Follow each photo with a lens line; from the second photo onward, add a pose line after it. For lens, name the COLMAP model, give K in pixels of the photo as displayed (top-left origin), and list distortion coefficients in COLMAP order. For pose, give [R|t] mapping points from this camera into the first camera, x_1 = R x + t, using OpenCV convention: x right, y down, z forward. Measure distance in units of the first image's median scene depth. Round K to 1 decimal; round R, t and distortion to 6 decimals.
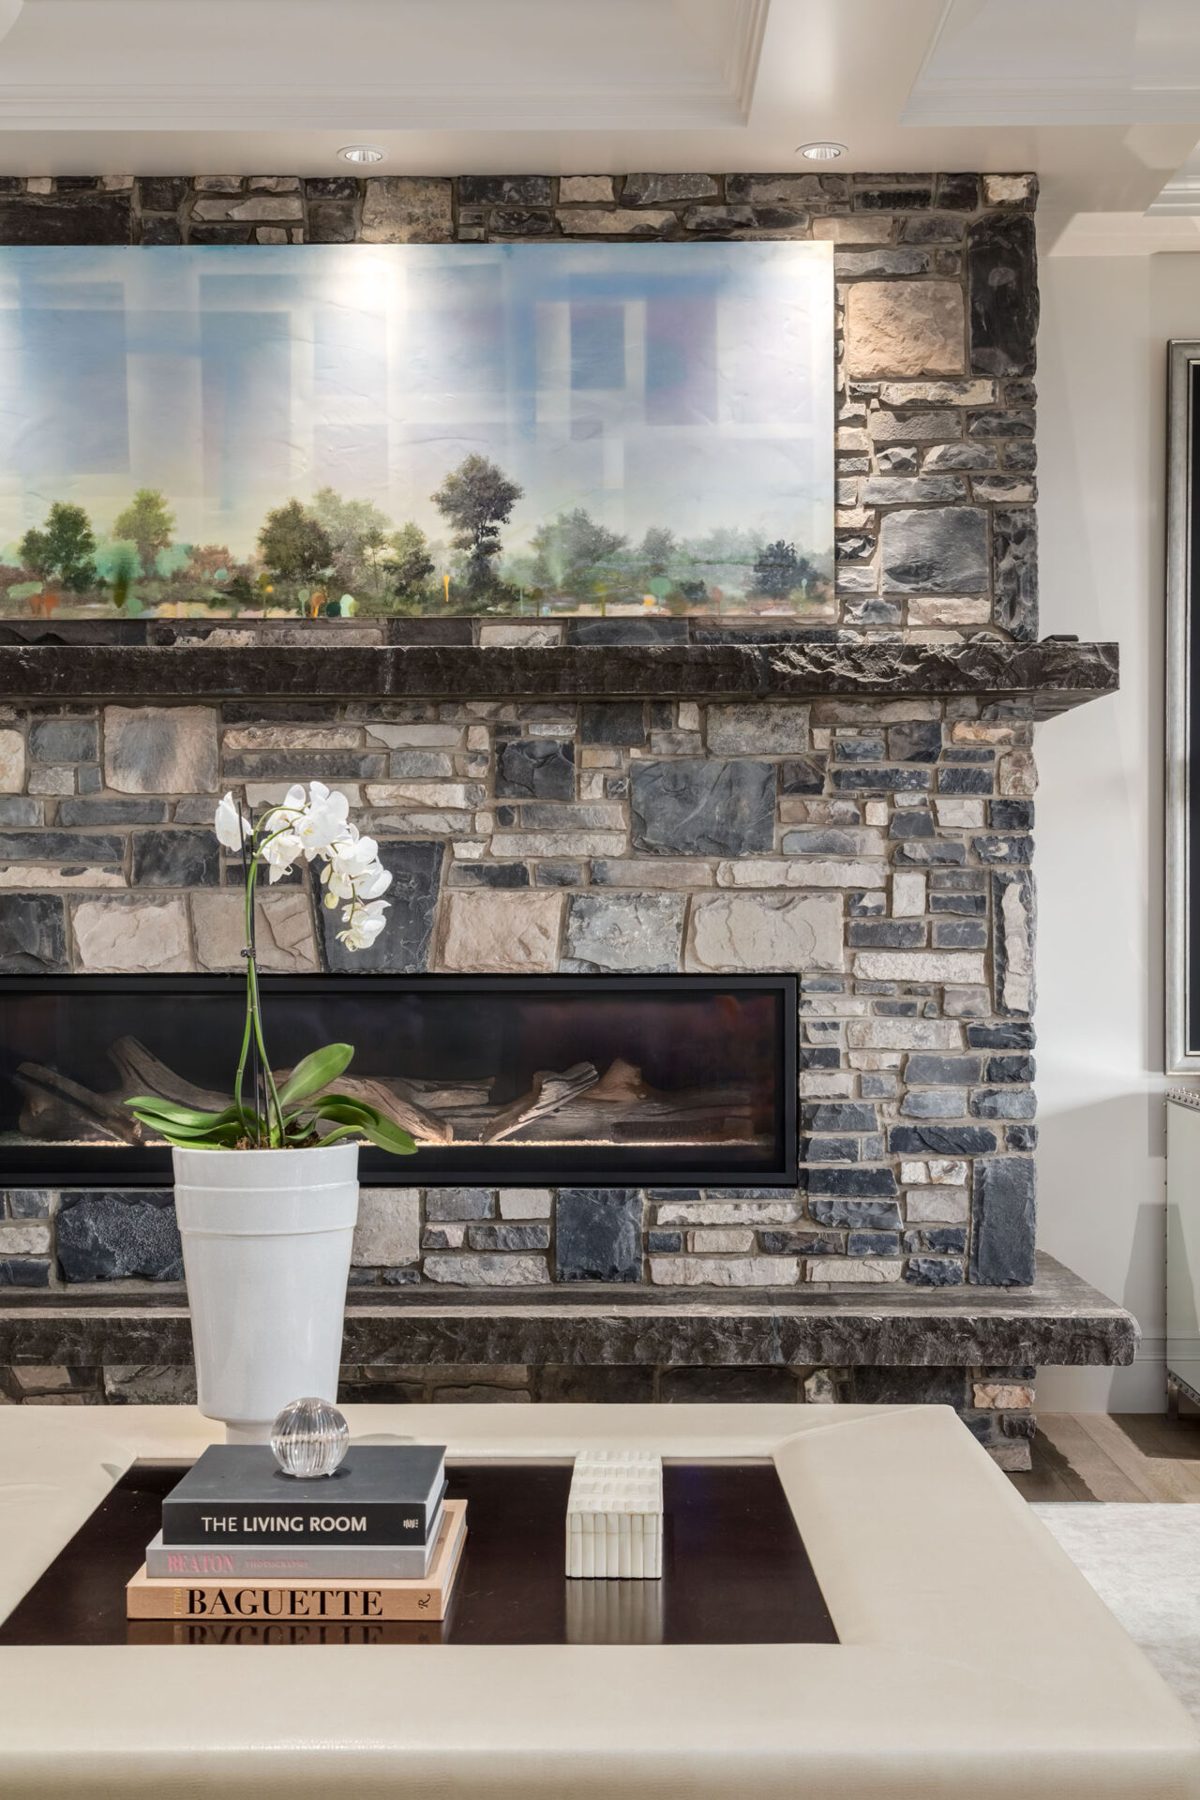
lens RADIAL K [[2367.0, 0, 590.7], [0, 2367.0, 933.8], [0, 0, 1]] dist [0.039958, -0.001123]
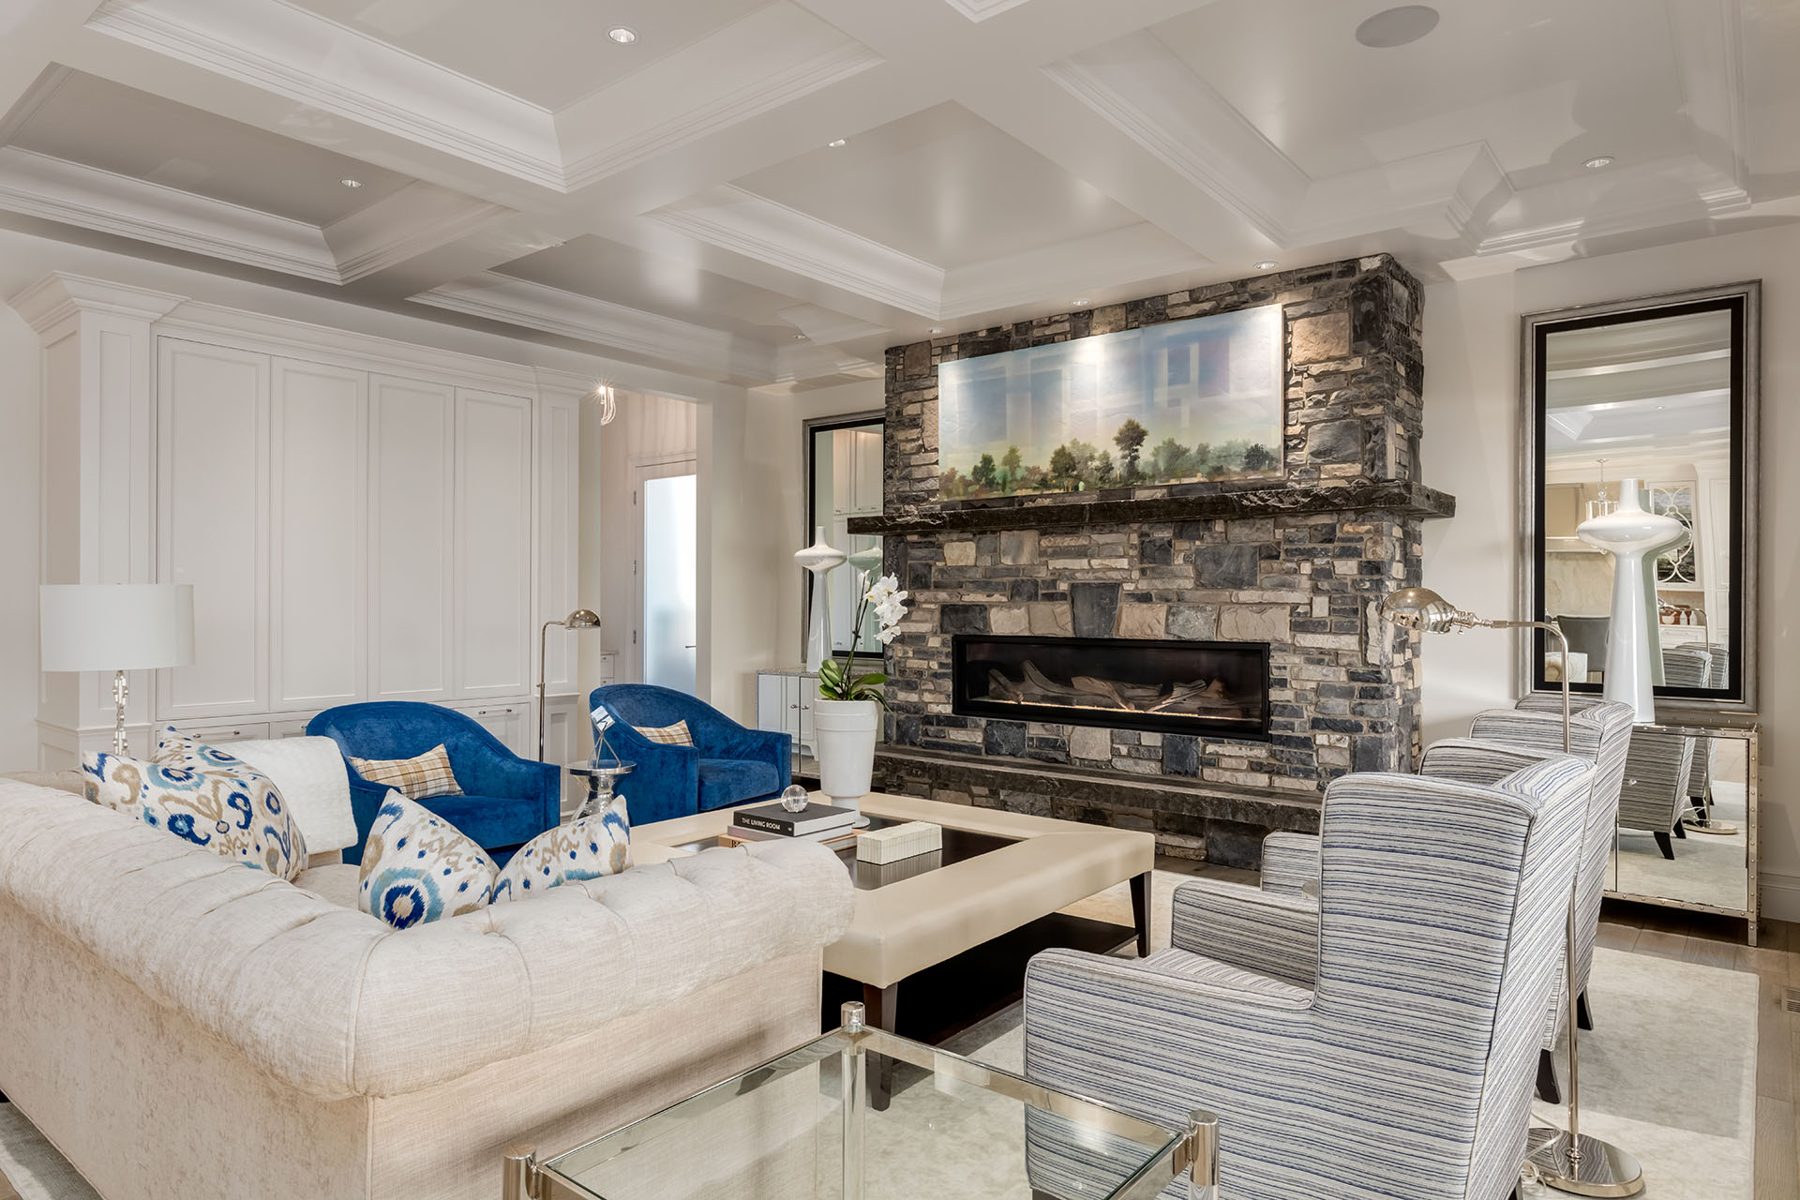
lens RADIAL K [[1069.9, 0, 900.0], [0, 1069.9, 600.0], [0, 0, 1]] dist [0.003762, -0.001251]
pose [[0.783027, 0.003028, -0.621981, 0.431931], [-0.008948, 0.999940, -0.006397, -0.013068], [0.621924, 0.010574, 0.783007, 0.027140]]
